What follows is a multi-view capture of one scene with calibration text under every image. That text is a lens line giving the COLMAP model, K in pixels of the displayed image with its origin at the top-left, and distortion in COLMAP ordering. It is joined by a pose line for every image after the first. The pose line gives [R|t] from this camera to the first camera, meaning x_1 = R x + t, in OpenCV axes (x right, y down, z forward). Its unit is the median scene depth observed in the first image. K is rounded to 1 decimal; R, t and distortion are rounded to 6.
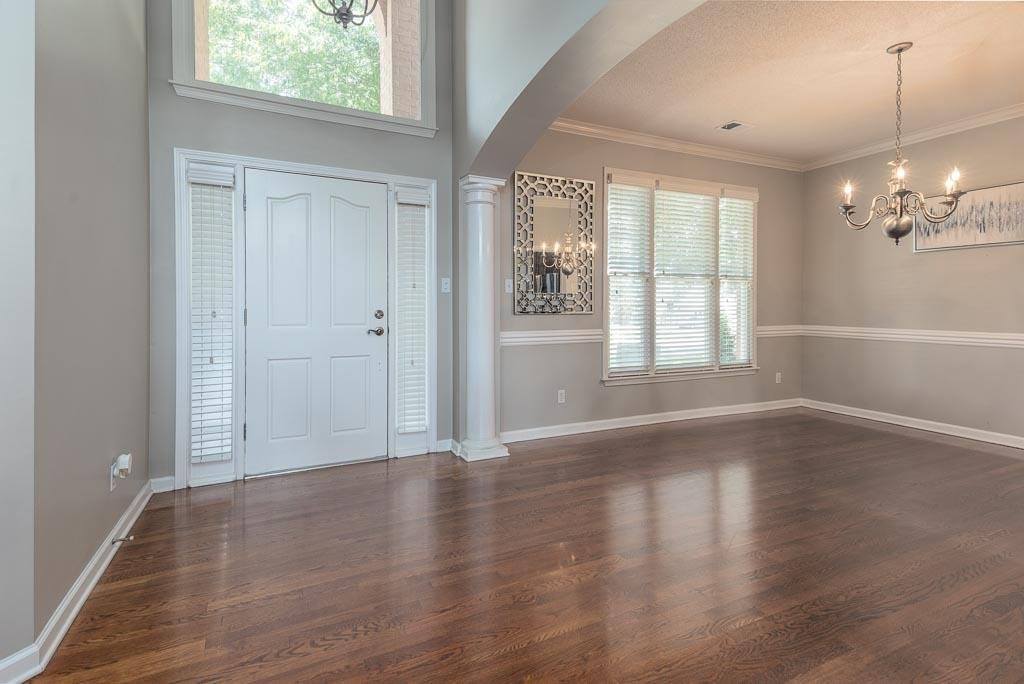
lens RADIAL K [[488.4, 0, 511.0], [0, 488.4, 305.2], [0, 0, 1]] dist [0.036392, -0.001000]
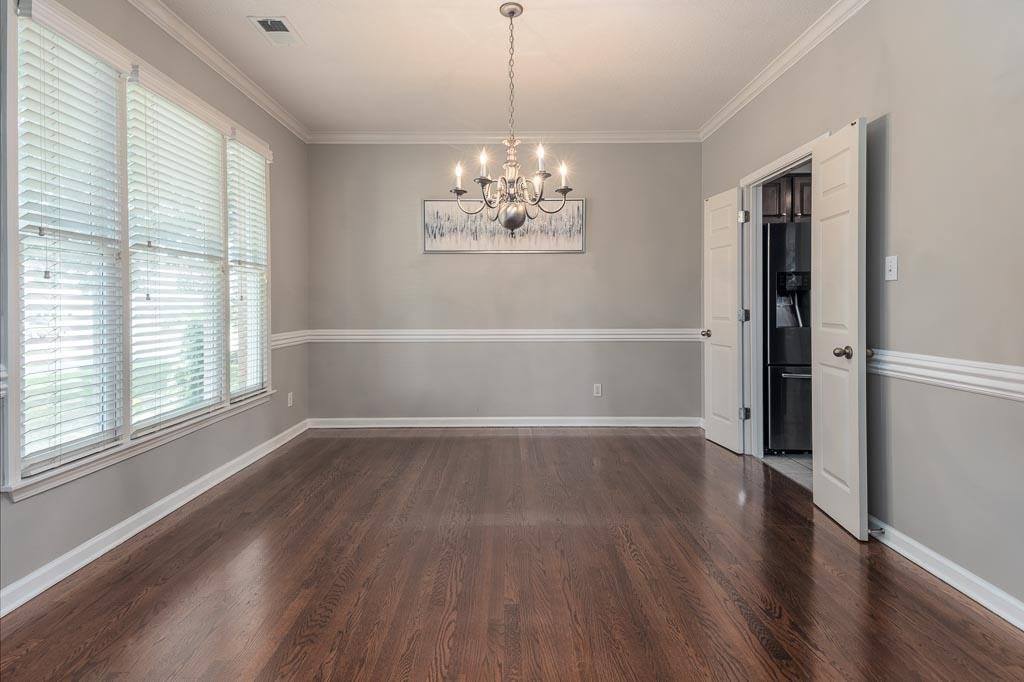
lens RADIAL K [[488.4, 0, 511.0], [0, 488.4, 304.2], [0, 0, 1]] dist [0.036392, -0.001000]
pose [[0.427022, 0.001493, 0.904240, -0.007927], [0.001080, 0.999997, -0.002161, 0.000040], [-0.904241, 0.001899, 0.427019, 0.415478]]
